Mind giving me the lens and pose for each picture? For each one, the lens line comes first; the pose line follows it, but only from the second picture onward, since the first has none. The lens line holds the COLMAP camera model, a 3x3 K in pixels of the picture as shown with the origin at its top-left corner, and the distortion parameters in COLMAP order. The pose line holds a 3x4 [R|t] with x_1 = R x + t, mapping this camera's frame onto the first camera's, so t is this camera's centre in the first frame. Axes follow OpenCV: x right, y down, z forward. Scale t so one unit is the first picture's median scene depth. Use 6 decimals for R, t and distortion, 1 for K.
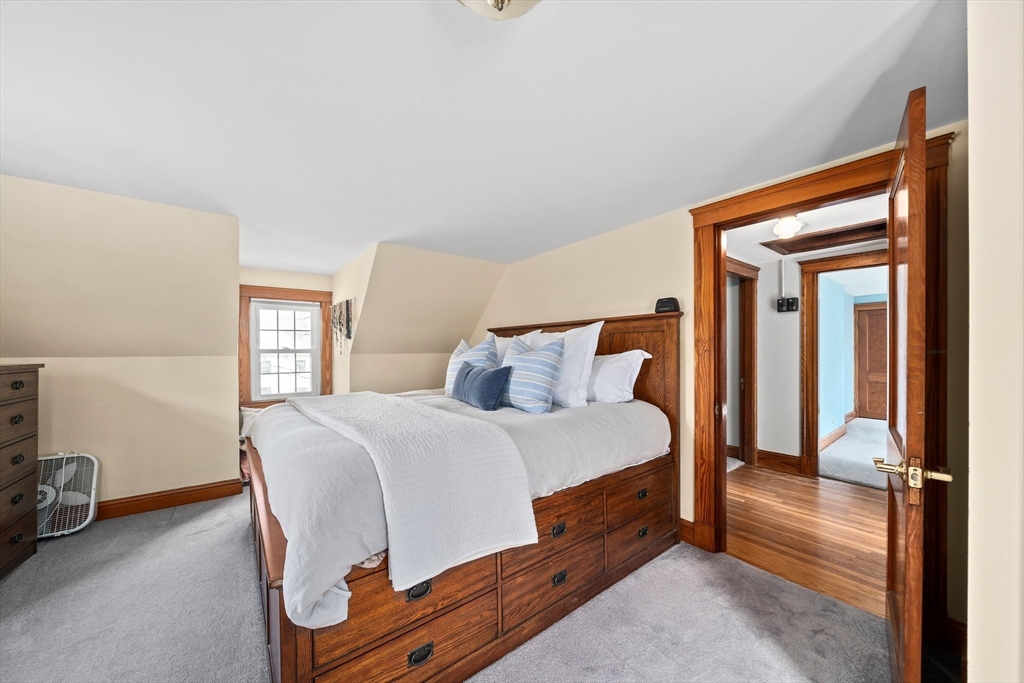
lens RADIAL K [[359.1, 0, 513.0], [0, 359.1, 348.9], [0, 0, 1]] dist [-0.008221, -0.000005]
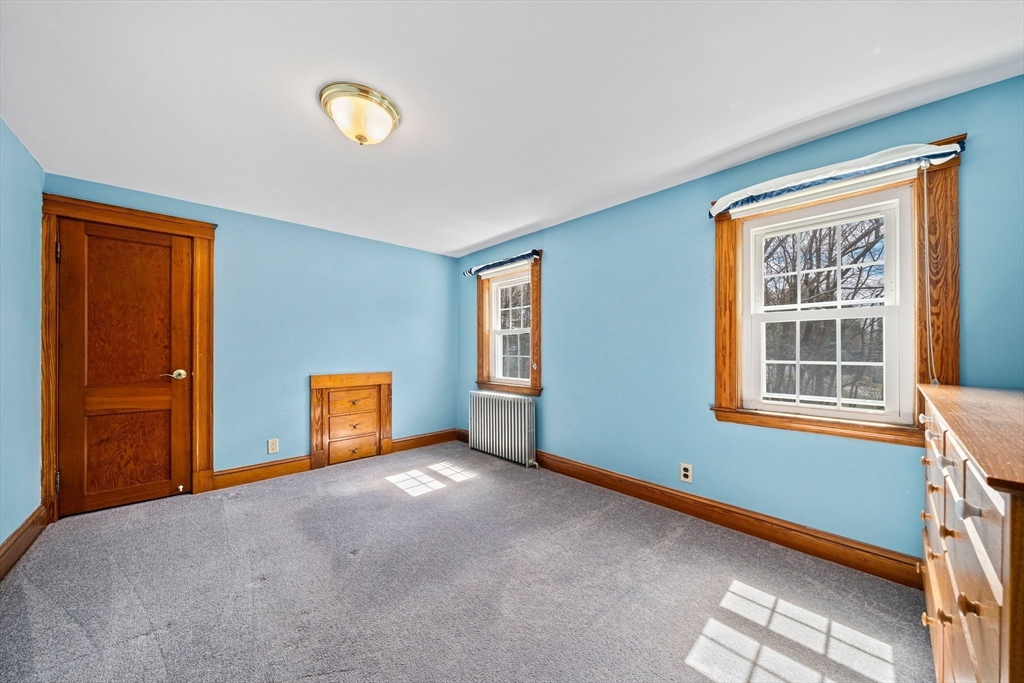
lens RADIAL K [[359.1, 0, 513.4], [0, 359.1, 348.9], [0, 0, 1]] dist [-0.008221, -0.000005]
pose [[-0.103386, 0.004496, 0.994631, 0.573243], [-0.000873, 0.999989, -0.004611, 0.026158], [-0.994641, -0.001345, -0.103381, 0.586018]]
